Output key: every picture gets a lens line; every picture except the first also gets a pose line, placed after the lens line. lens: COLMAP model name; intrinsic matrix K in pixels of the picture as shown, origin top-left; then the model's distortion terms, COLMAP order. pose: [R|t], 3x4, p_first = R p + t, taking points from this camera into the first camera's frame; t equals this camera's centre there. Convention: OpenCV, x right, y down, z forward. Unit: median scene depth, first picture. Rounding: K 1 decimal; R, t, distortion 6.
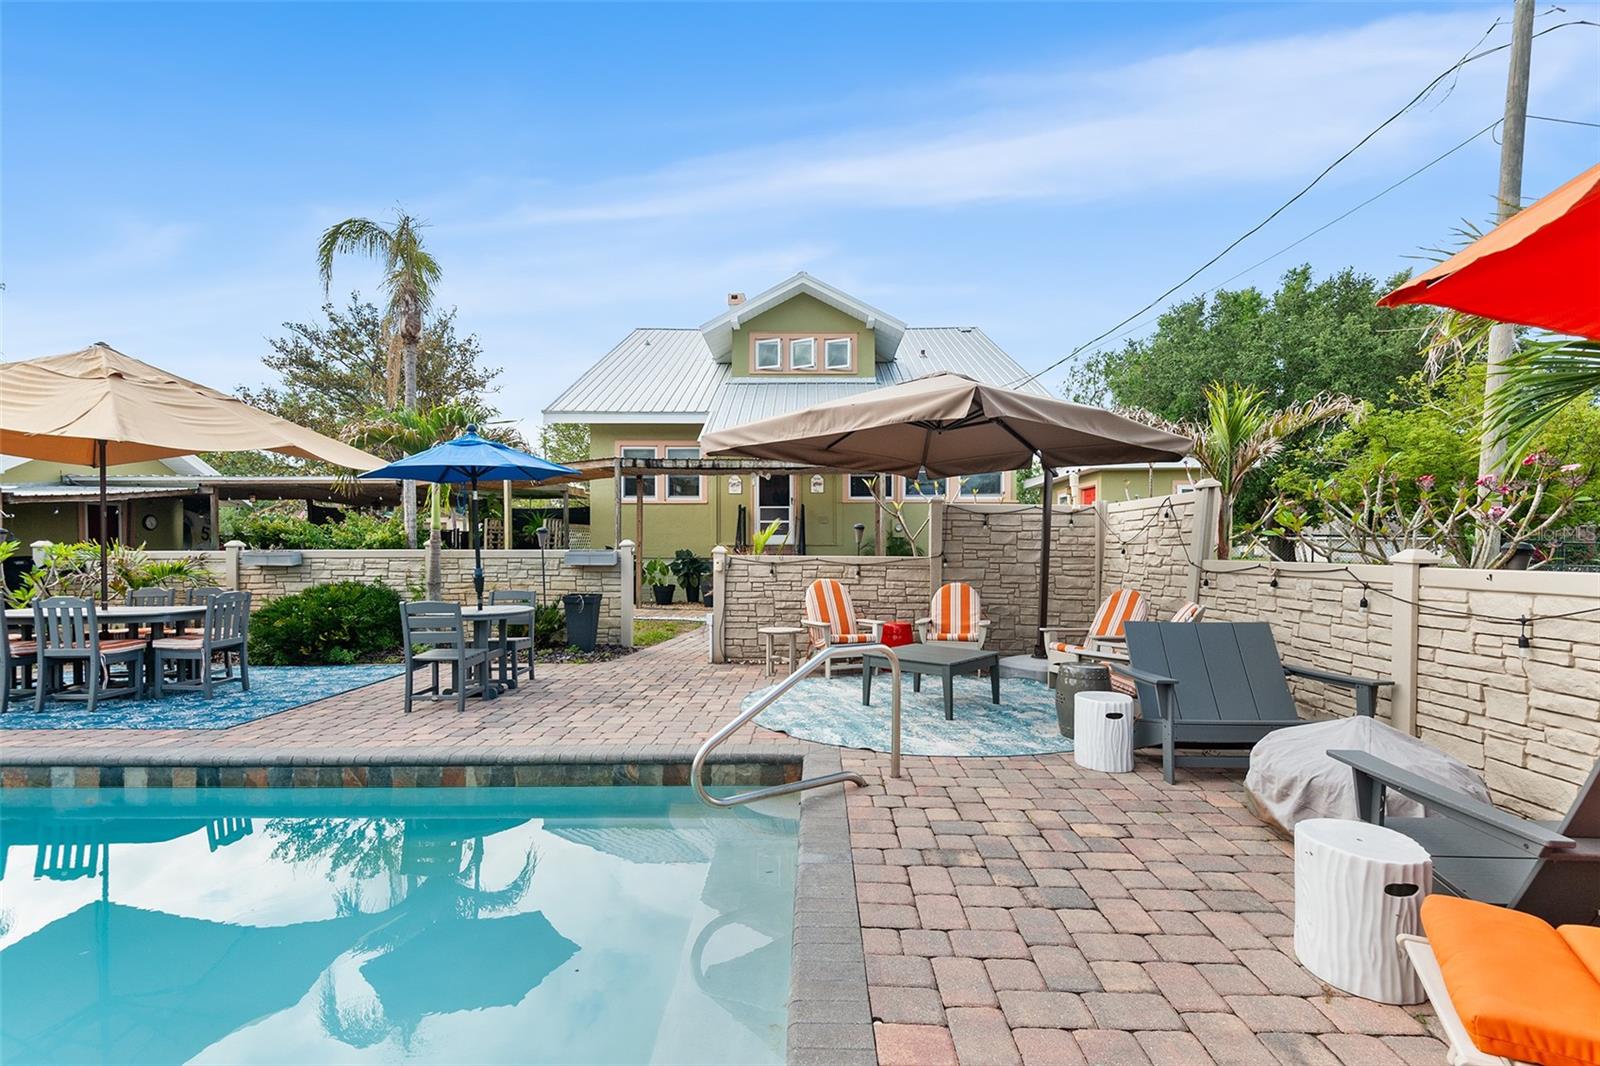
lens RADIAL K [[721.4, 0, 801.7], [0, 721.4, 545.9], [0, 0, 1]] dist [0.005982, -0.000253]
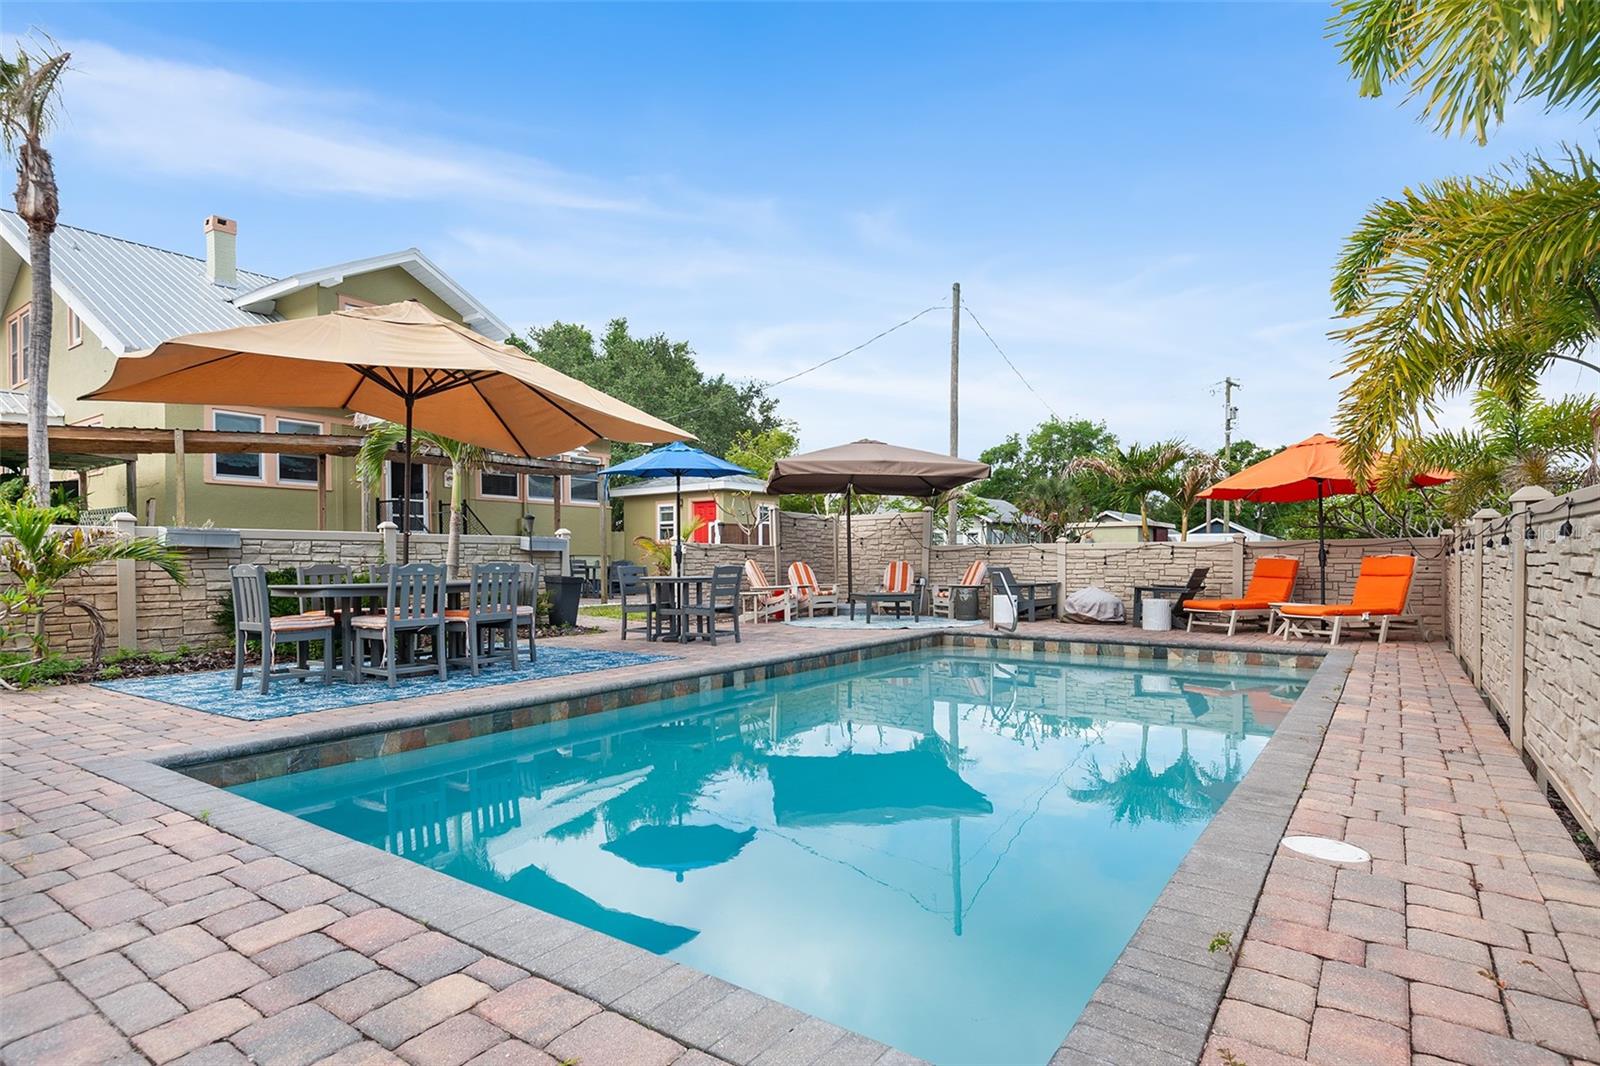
lens RADIAL K [[846.4, 0, 800.2], [0, 846.4, 535.9], [0, 0, 1]] dist [0.007295, 0.000343]
pose [[0.562853, 0.025072, 0.826177, -1.498714], [0.002539, 0.999483, -0.032061, 0.061285], [-0.826553, 0.020143, 0.562498, -0.033955]]
